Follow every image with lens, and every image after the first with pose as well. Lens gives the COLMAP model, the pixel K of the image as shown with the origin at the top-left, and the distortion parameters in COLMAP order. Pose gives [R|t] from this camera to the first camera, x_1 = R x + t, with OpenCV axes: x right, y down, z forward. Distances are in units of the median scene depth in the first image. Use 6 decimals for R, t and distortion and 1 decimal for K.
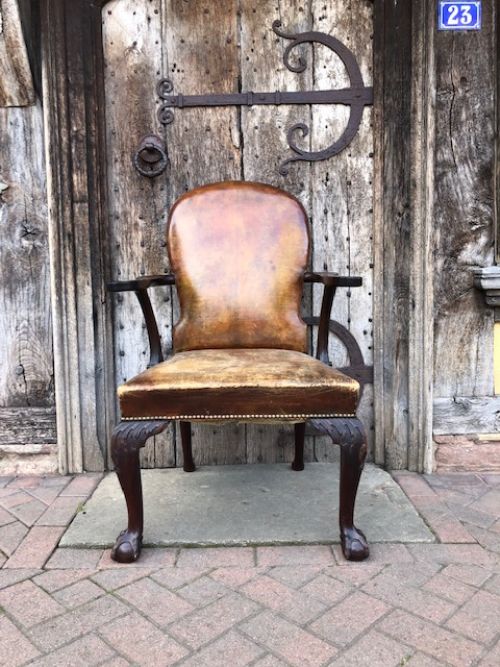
lens RADIAL K [[544.6, 0, 248.3], [0, 544.6, 318.6], [0, 0, 1]] dist [-0.000165, 0.003647]
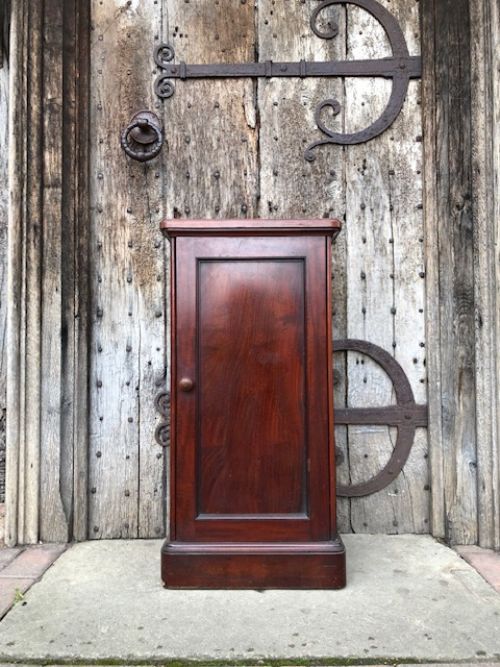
lens RADIAL K [[547.8, 0, 251.9], [0, 547.8, 329.6], [0, 0, 1]] dist [-0.006573, 0.006171]
pose [[0.999913, 0.010822, -0.007582, -0.011573], [-0.011563, 0.994330, -0.105703, 0.069959], [0.006395, 0.105782, 0.994369, 0.235000]]
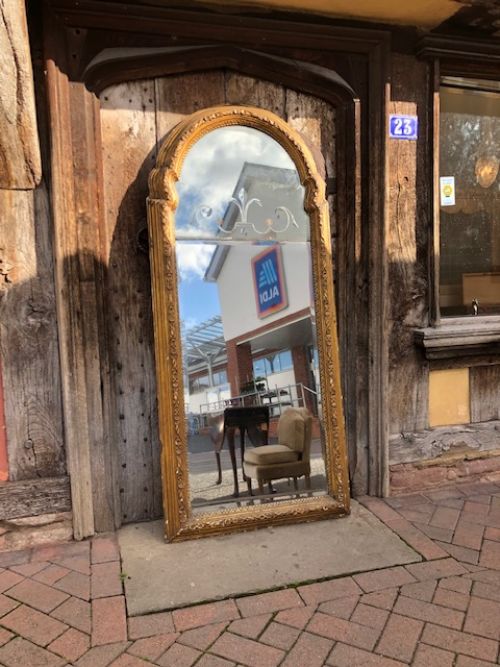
lens RADIAL K [[544.6, 0, 248.3], [0, 544.6, 318.6], [0, 0, 1]] dist [-0.000165, 0.003647]
pose [[0.961531, -0.029619, 0.273094, -0.294278], [0.024450, 0.999452, 0.022314, -0.154463], [-0.273605, -0.014779, 0.961729, -0.097740]]
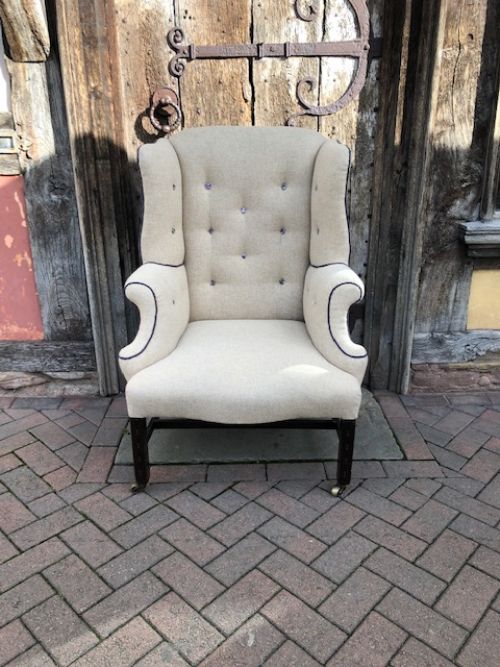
lens RADIAL K [[546.1, 0, 254.3], [0, 546.1, 330.1], [0, 0, 1]] dist [0.007015, 0.009081]
pose [[0.999754, 0.001366, 0.022142, -0.032702], [-0.007287, 0.962945, 0.269601, -0.179116], [-0.020953, -0.269696, 0.962718, -0.130659]]
